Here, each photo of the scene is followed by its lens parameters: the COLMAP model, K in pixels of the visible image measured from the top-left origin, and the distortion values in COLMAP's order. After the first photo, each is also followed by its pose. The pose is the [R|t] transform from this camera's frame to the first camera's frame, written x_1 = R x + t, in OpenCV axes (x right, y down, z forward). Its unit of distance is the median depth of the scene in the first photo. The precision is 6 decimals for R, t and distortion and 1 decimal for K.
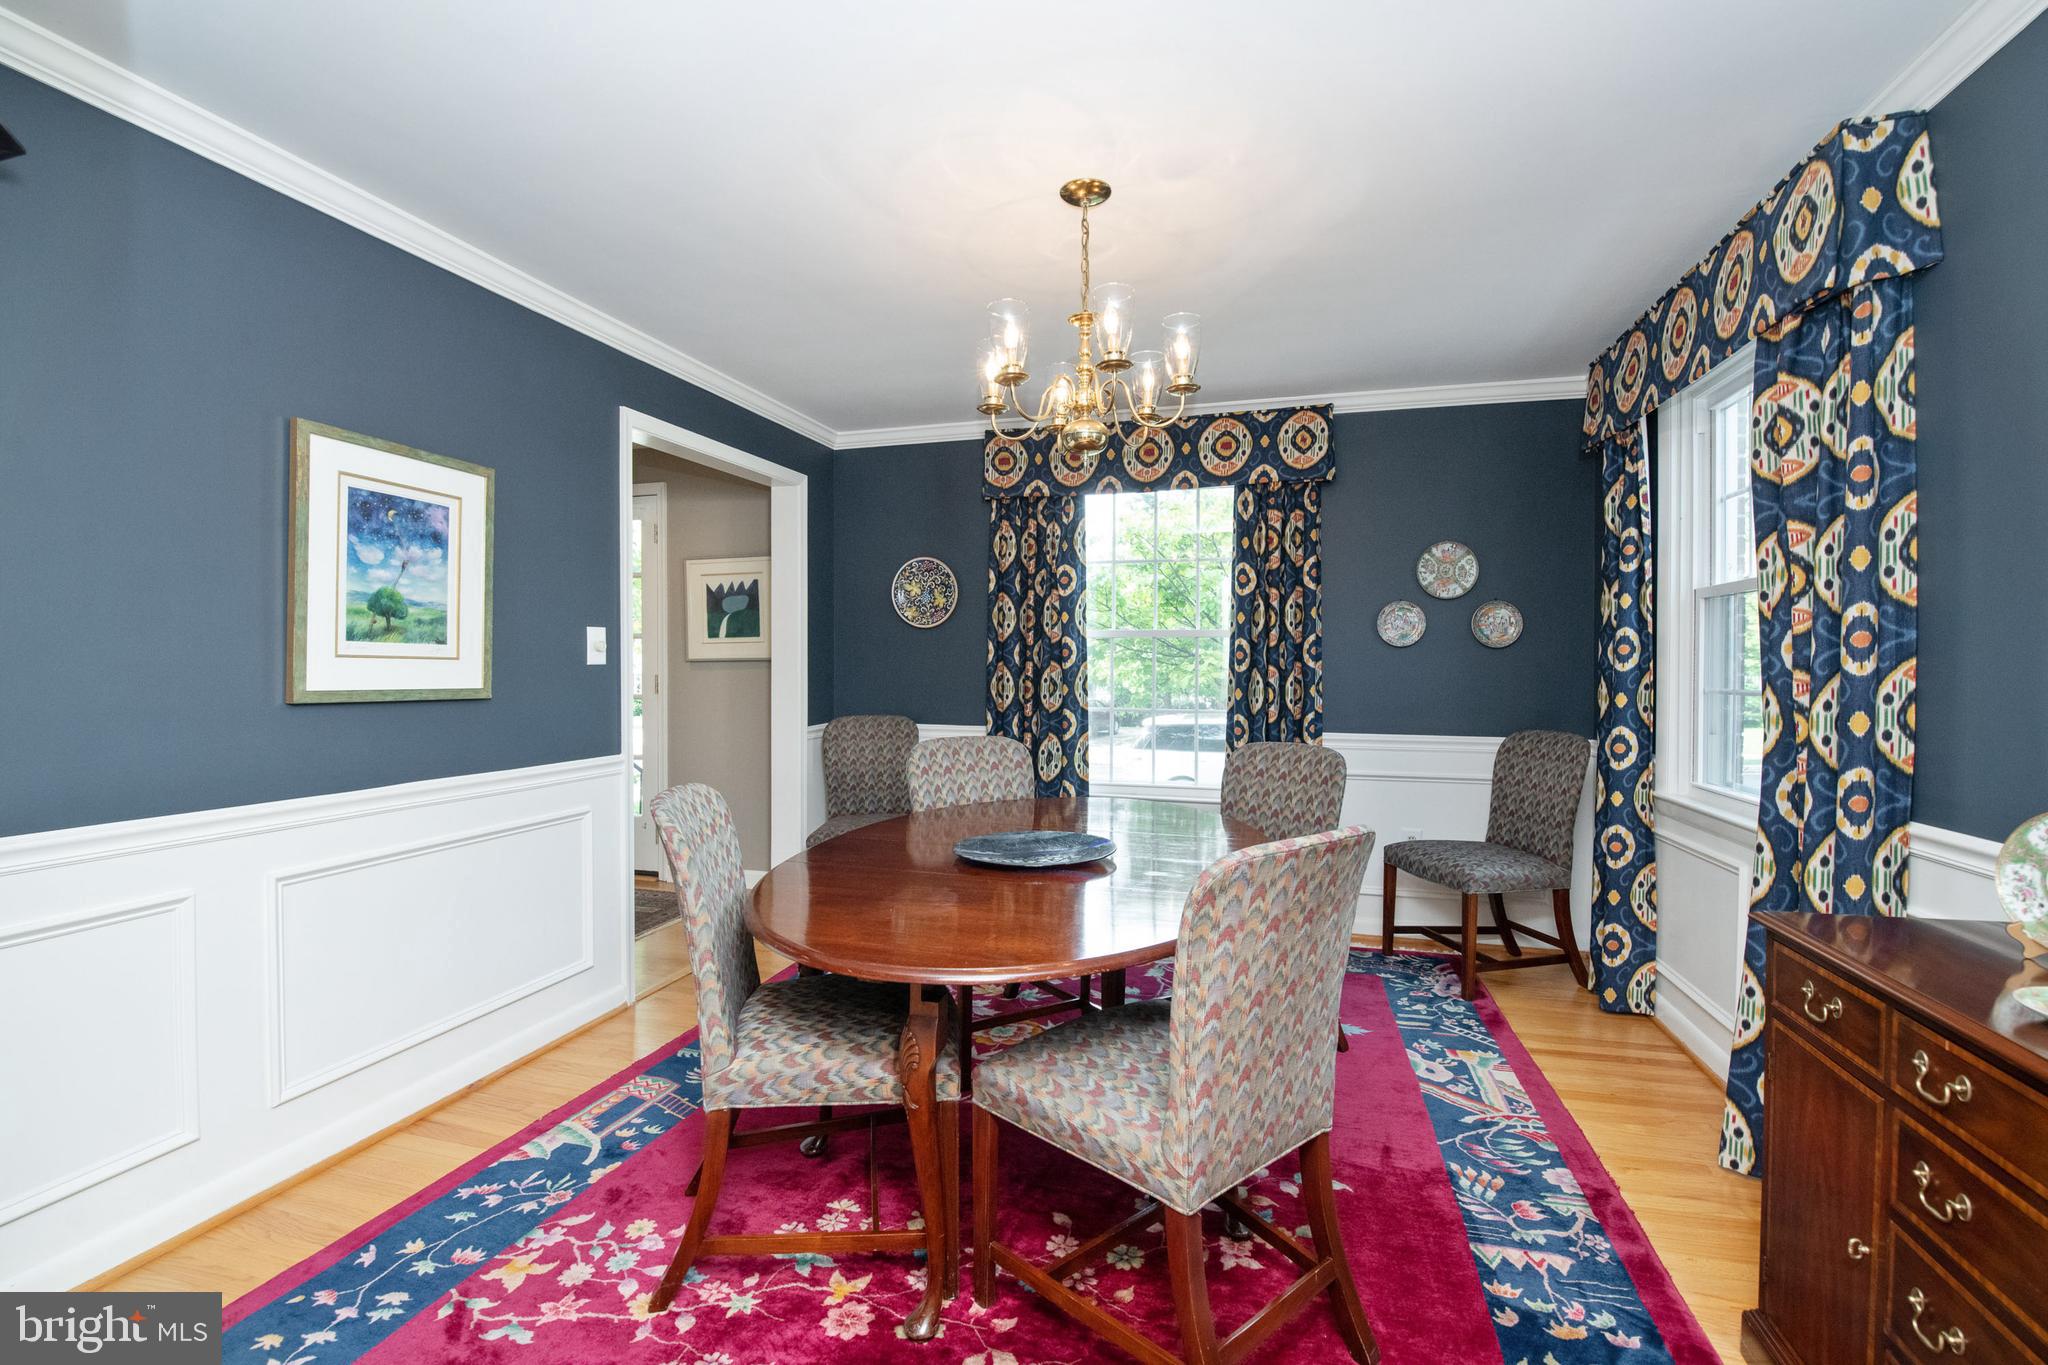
lens RADIAL K [[866.2, 0, 1024.2], [0, 866.2, 671.5], [0, 0, 1]] dist [0.003280, -0.005144]
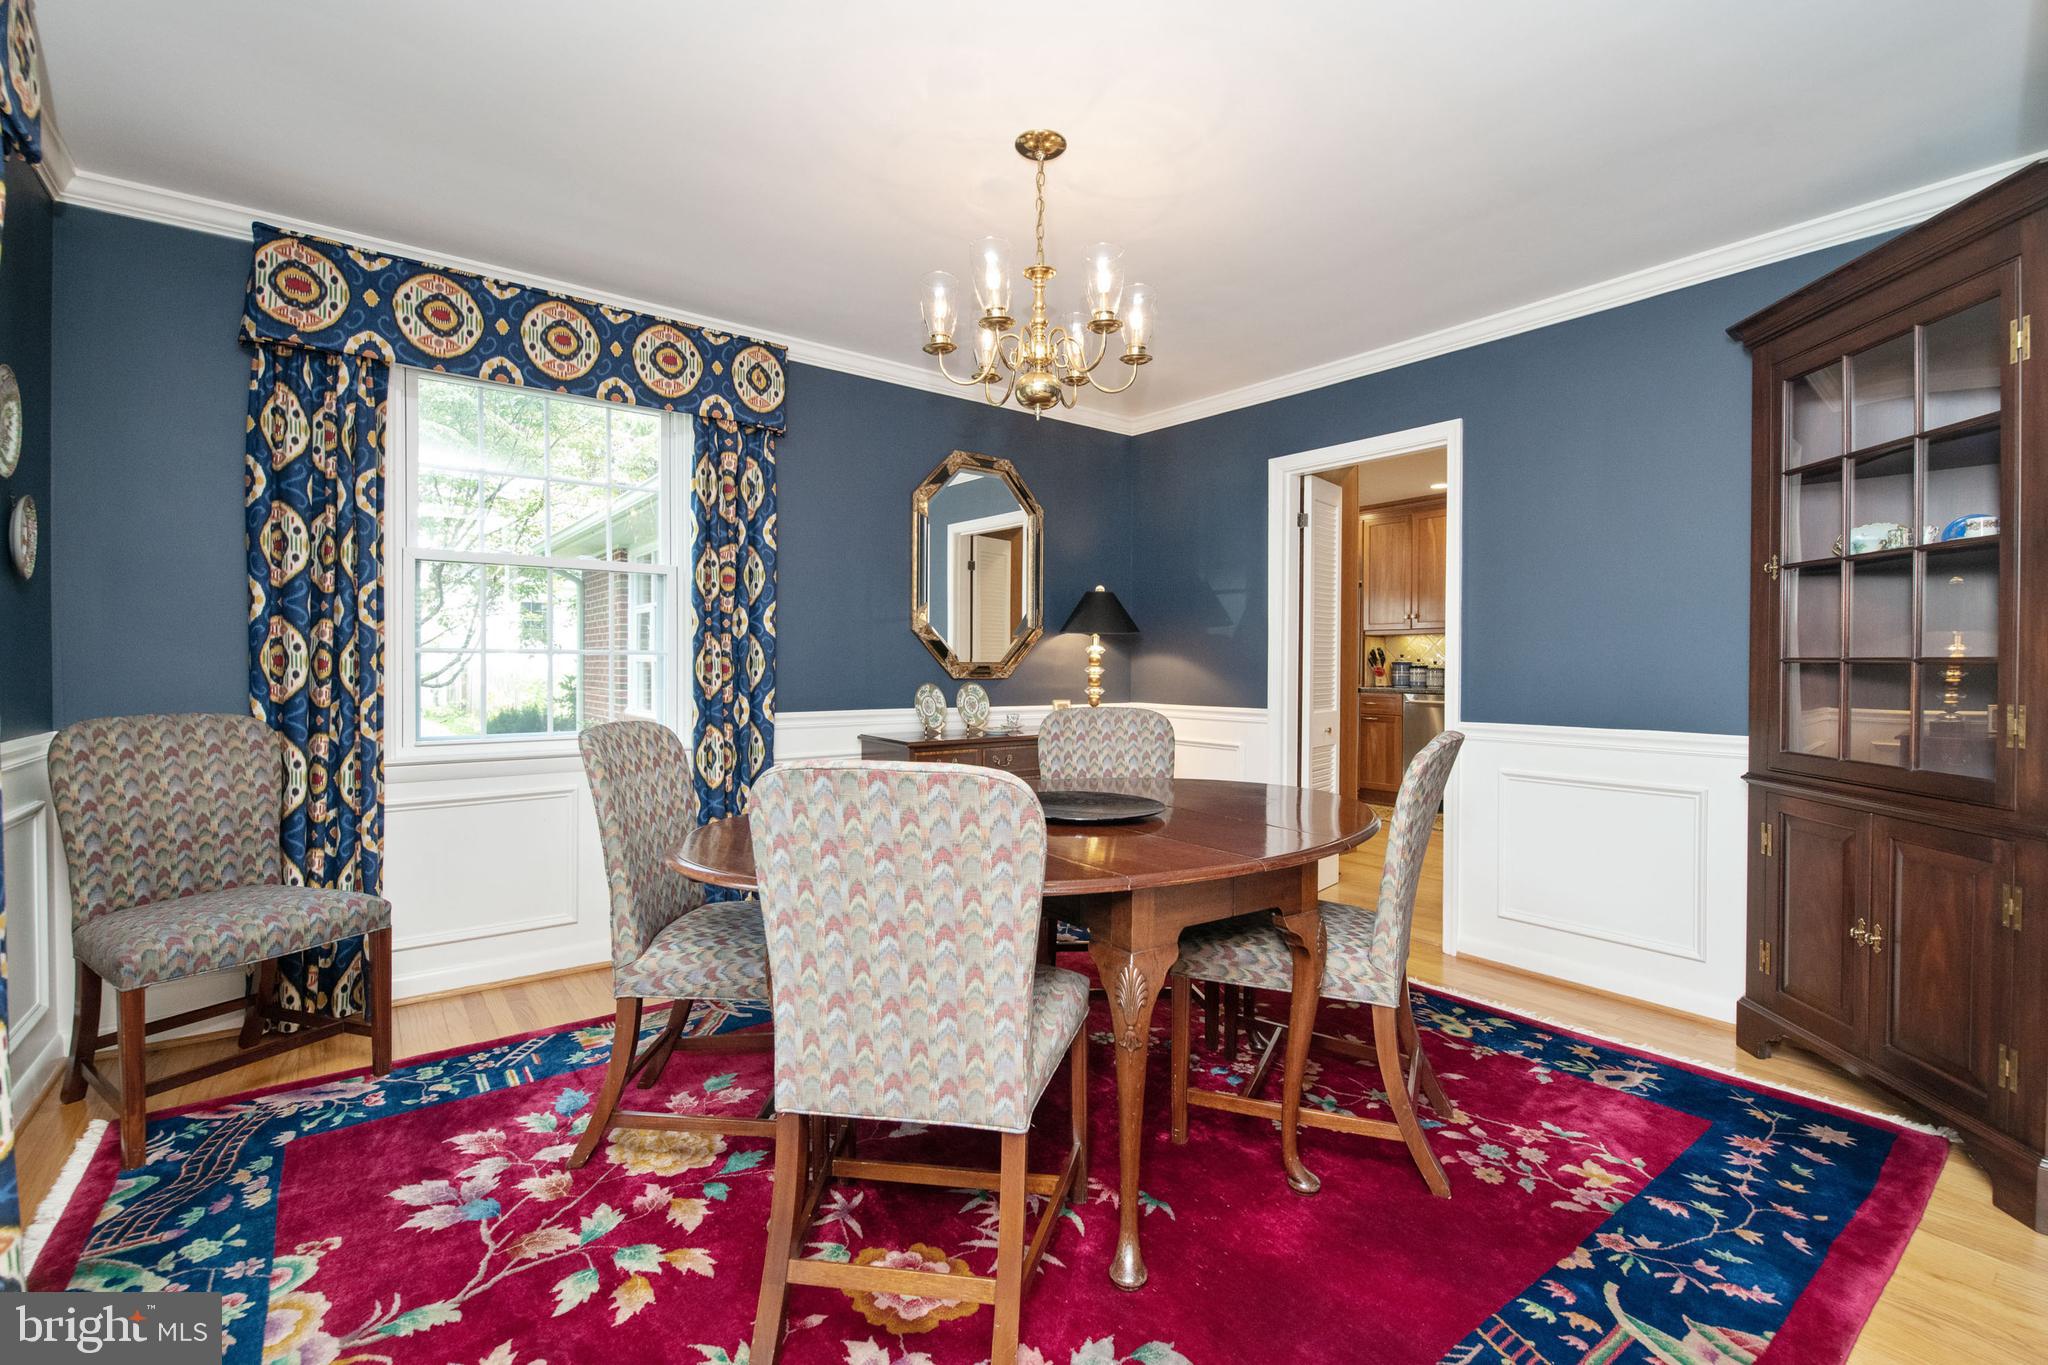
lens RADIAL K [[866.2, 0, 1022.9], [0, 866.2, 671.3], [0, 0, 1]] dist [0.003280, -0.005144]
pose [[-0.790395, -0.010382, 0.612510, -0.616591], [-0.000097, 0.999858, 0.016822, 0.039903], [-0.612598, 0.013236, -0.790284, 2.090885]]
